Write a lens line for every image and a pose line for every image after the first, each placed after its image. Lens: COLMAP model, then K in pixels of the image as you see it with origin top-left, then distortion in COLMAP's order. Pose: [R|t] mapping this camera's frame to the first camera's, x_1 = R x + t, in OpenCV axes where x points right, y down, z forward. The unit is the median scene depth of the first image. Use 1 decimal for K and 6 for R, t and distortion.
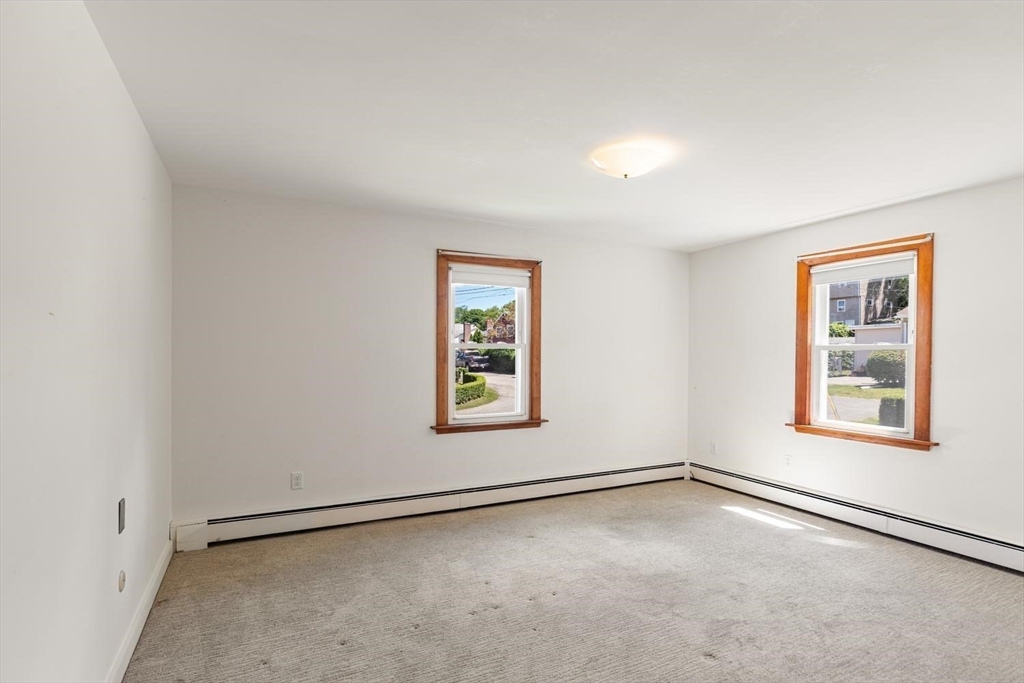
lens RADIAL K [[518.0, 0, 512.4], [0, 518.0, 367.6], [0, 0, 1]] dist [0.001210, 0.000106]
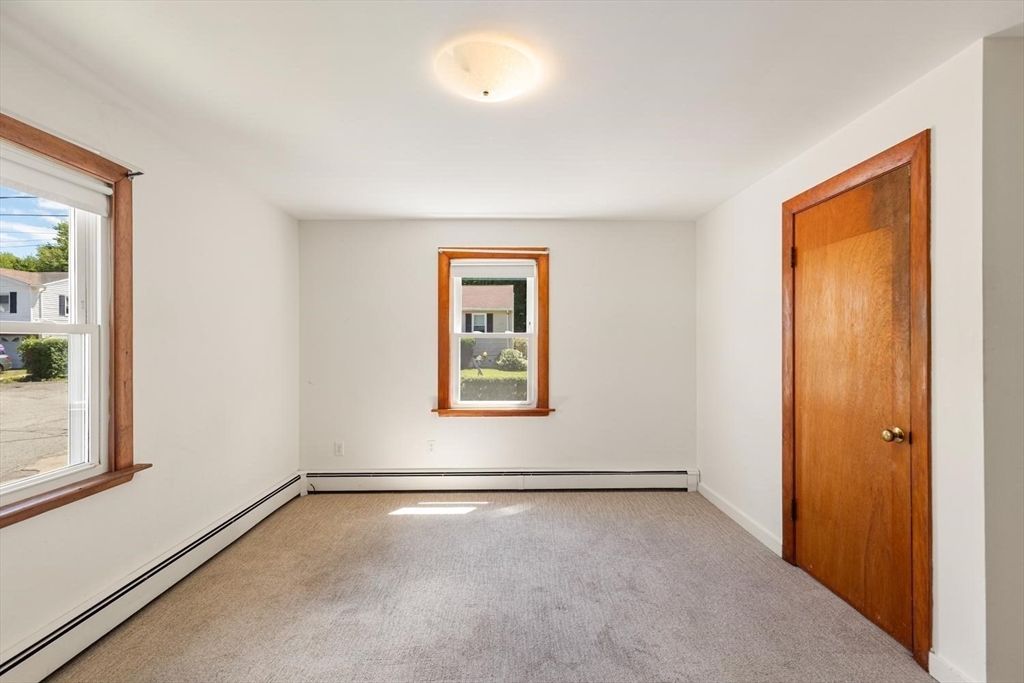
lens RADIAL K [[469.5, 0, 516.2], [0, 469.5, 346.4], [0, 0, 1]] dist [0.008917, -0.000534]
pose [[0.434209, -0.016248, 0.900665, -0.231090], [0.029541, 0.999556, 0.003790, -0.015628], [-0.900327, 0.024961, 0.434497, 0.459517]]
